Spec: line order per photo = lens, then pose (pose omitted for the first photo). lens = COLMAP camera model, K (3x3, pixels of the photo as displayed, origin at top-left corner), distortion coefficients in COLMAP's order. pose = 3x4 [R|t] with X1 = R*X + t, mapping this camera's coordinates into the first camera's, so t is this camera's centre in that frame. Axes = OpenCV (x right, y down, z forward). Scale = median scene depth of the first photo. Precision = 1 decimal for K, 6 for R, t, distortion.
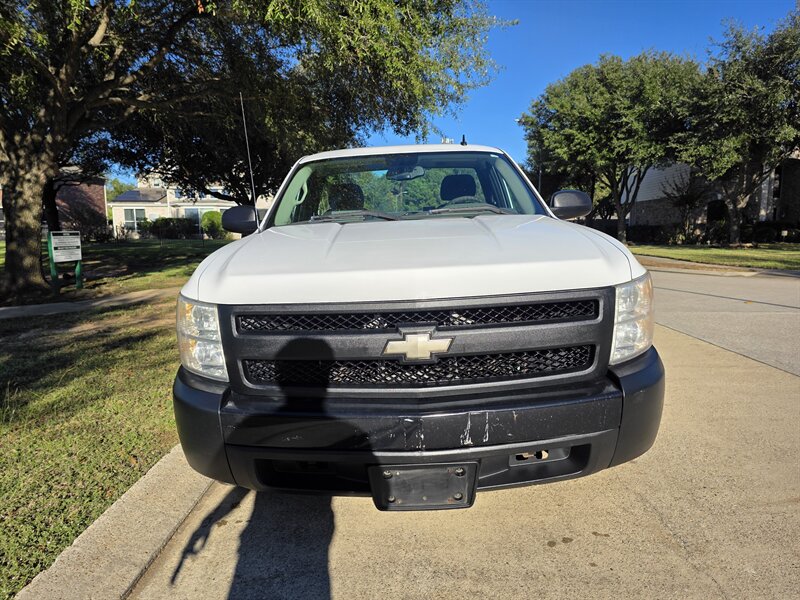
lens RADIAL K [[535.6, 0, 394.9], [0, 535.6, 309.7], [0, 0, 1]] dist [0.064367, -0.063893]
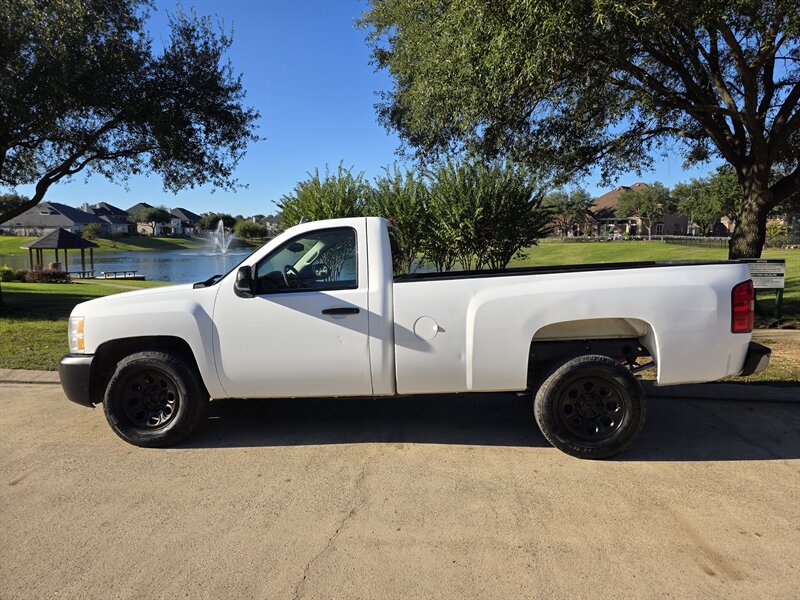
lens RADIAL K [[534.8, 0, 404.7], [0, 534.8, 294.6], [0, 0, 1]] dist [0.063044, -0.058171]
pose [[-0.091072, 0.106278, -0.990157, 0.451793], [-0.138916, 0.983212, 0.118310, -0.107786], [0.986108, 0.148323, -0.074780, 0.448771]]
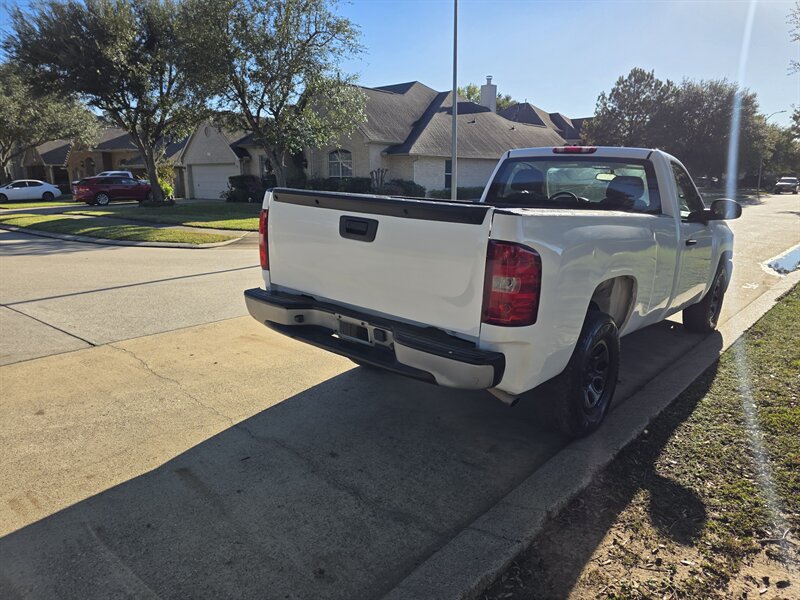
lens RADIAL K [[537.4, 0, 404.2], [0, 537.4, 304.3], [0, 0, 1]] dist [0.066817, -0.063948]
pose [[-0.759608, -0.141521, 0.634797, -0.176851], [0.091183, 0.943226, 0.319392, -0.146548], [-0.643957, 0.300495, -0.703578, 0.820493]]
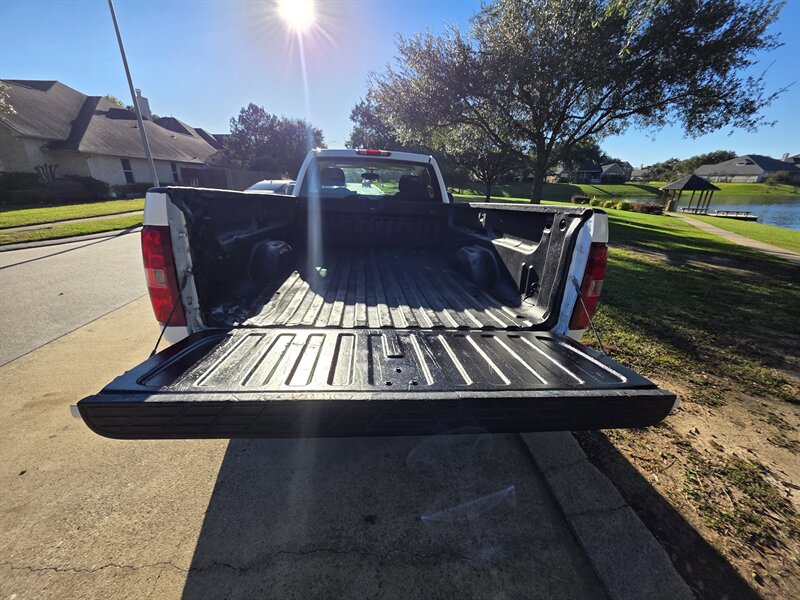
lens RADIAL K [[321.6, 0, 395.8], [0, 321.6, 300.5], [0, 0, 1]] dist [-0.001564, 0.000280]
pose [[-0.997000, 0.022291, -0.074122, 0.012692], [-0.015648, 0.879808, 0.475072, -0.135608], [0.075803, 0.474807, -0.876820, 0.748588]]
